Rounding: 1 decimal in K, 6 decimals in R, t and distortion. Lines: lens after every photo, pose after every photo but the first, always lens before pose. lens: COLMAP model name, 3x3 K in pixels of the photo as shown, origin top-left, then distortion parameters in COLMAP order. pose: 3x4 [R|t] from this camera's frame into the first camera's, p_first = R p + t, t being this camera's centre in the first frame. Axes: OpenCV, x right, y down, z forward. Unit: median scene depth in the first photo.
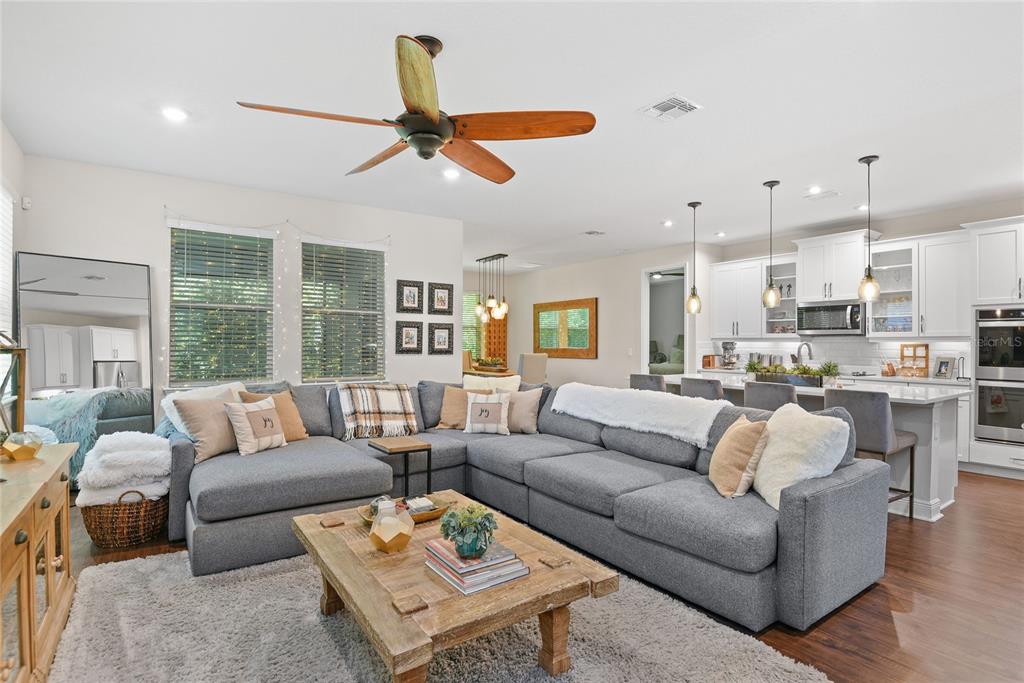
lens RADIAL K [[511.9, 0, 512.0], [0, 511.9, 341.5], [0, 0, 1]] dist [-0.000624, -0.014017]
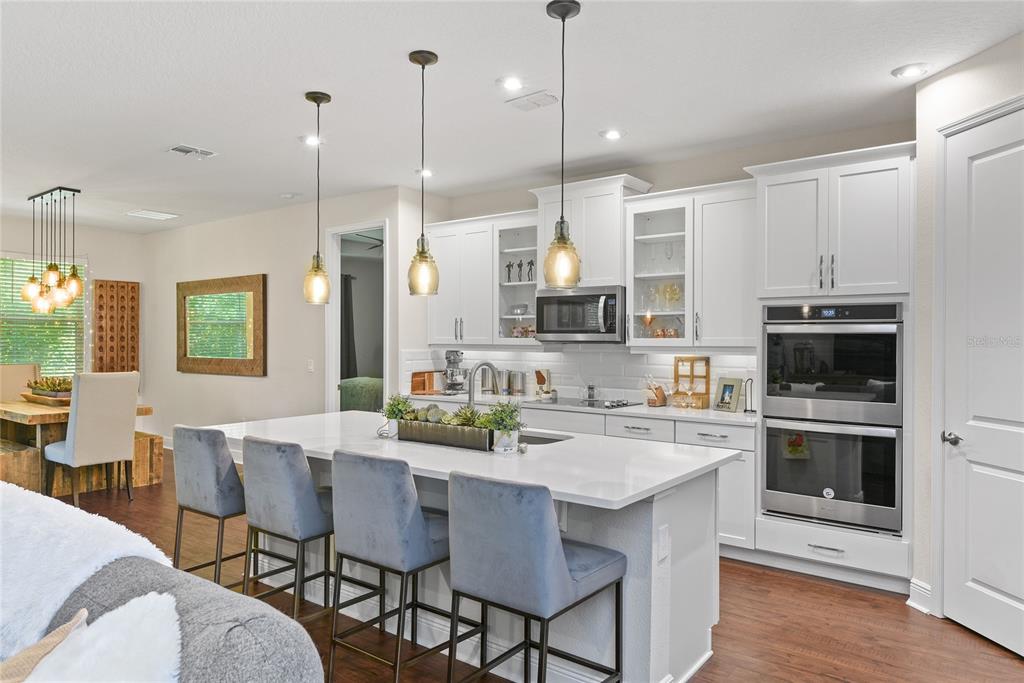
lens RADIAL K [[669.4, 0, 512.0], [0, 669.4, 341.5], [0, 0, 1]] dist [-0.001022, -0.000616]
pose [[0.950218, -0.000154, 0.311586, 0.299484], [-0.001861, 0.999979, 0.006167, -0.018820], [-0.311580, -0.006439, 0.950198, 0.254393]]
